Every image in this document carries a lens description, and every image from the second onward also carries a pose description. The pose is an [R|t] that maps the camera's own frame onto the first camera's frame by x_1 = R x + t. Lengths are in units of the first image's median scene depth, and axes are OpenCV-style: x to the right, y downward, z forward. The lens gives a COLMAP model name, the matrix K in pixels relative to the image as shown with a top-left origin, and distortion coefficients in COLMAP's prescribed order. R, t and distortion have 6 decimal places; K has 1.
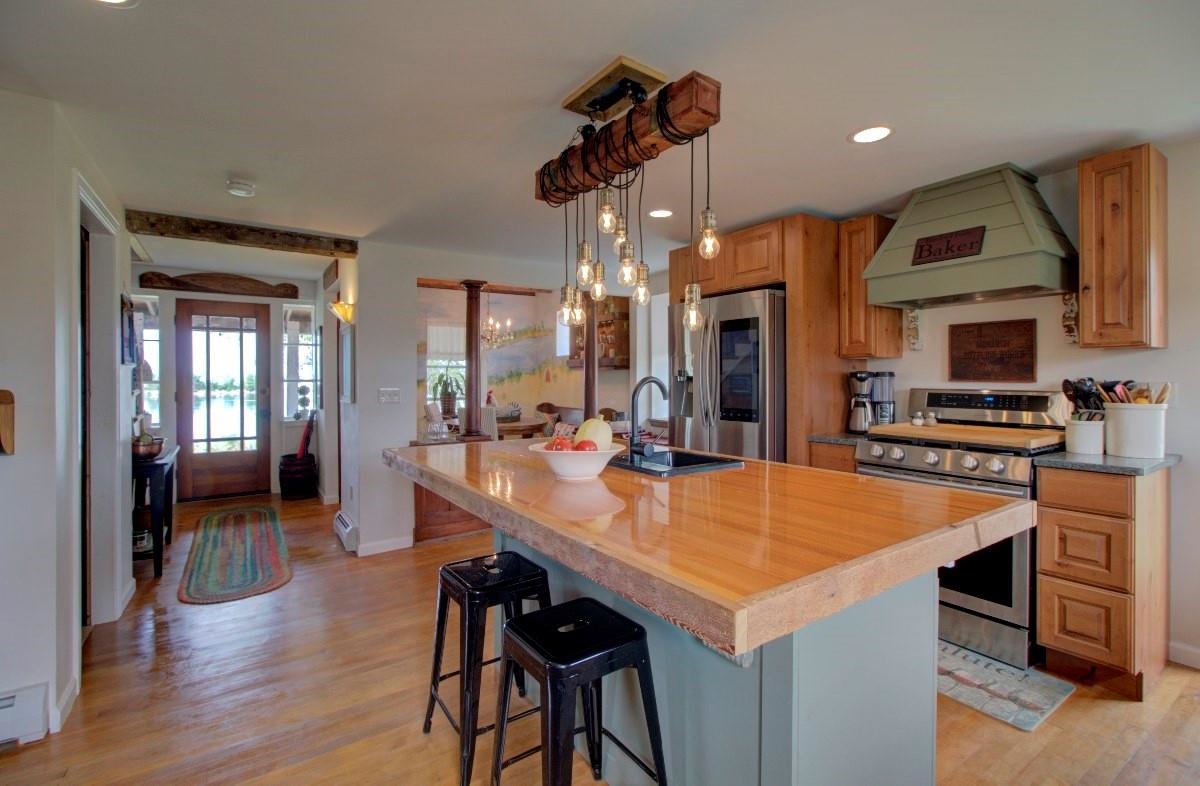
lens RADIAL K [[545.2, 0, 603.5], [0, 545.2, 384.9], [0, 0, 1]] dist [-0.001002, 0.001777]
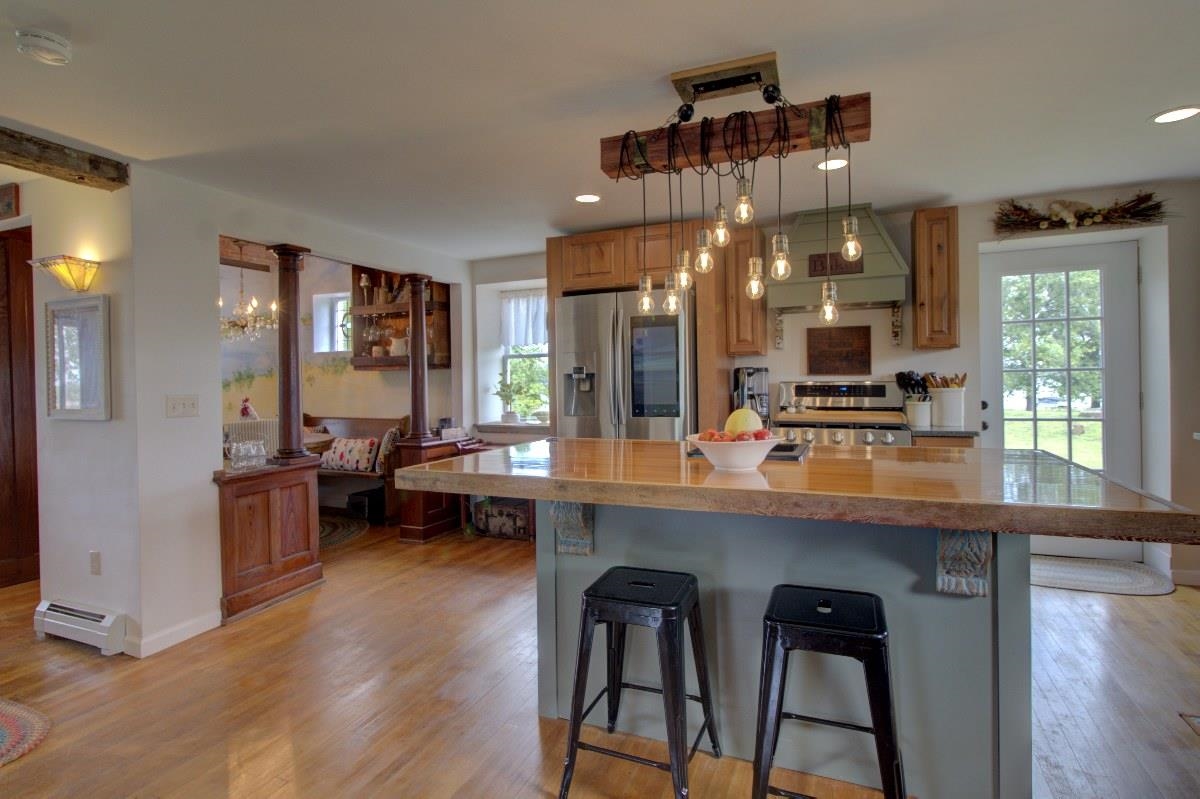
lens RADIAL K [[606.6, 0, 601.5], [0, 606.6, 387.4], [0, 0, 1]] dist [0.012881, 0.001387]
pose [[0.838792, -0.017600, 0.544168, -0.510241], [0.020765, 0.999784, 0.000327, 0.010796], [-0.544056, 0.011025, 0.838976, 0.130908]]
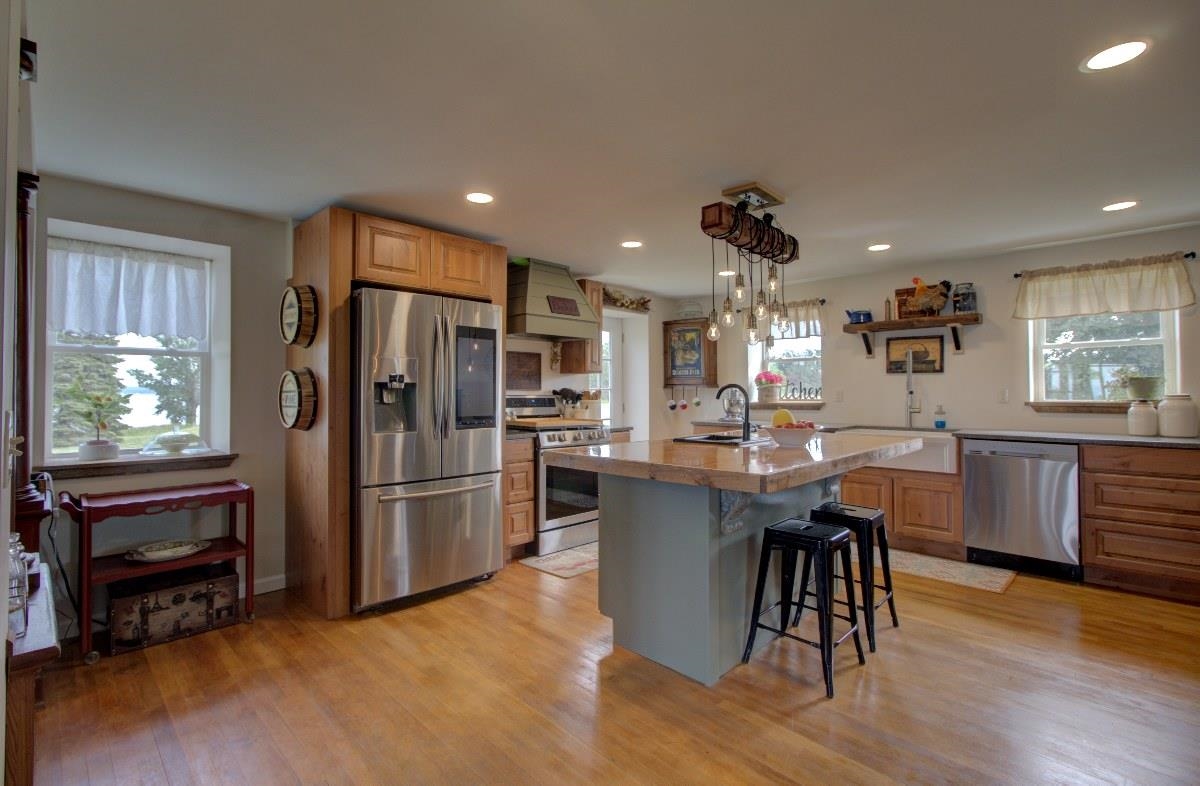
lens RADIAL K [[545.2, 0, 575.9], [0, 545.2, 397.5], [0, 0, 1]] dist [-0.001002, 0.001777]
pose [[-0.187090, -0.008226, 0.982308, -0.882323], [0.010553, 0.999890, 0.010383, 0.001004], [-0.982286, 0.012309, -0.186983, 1.161298]]
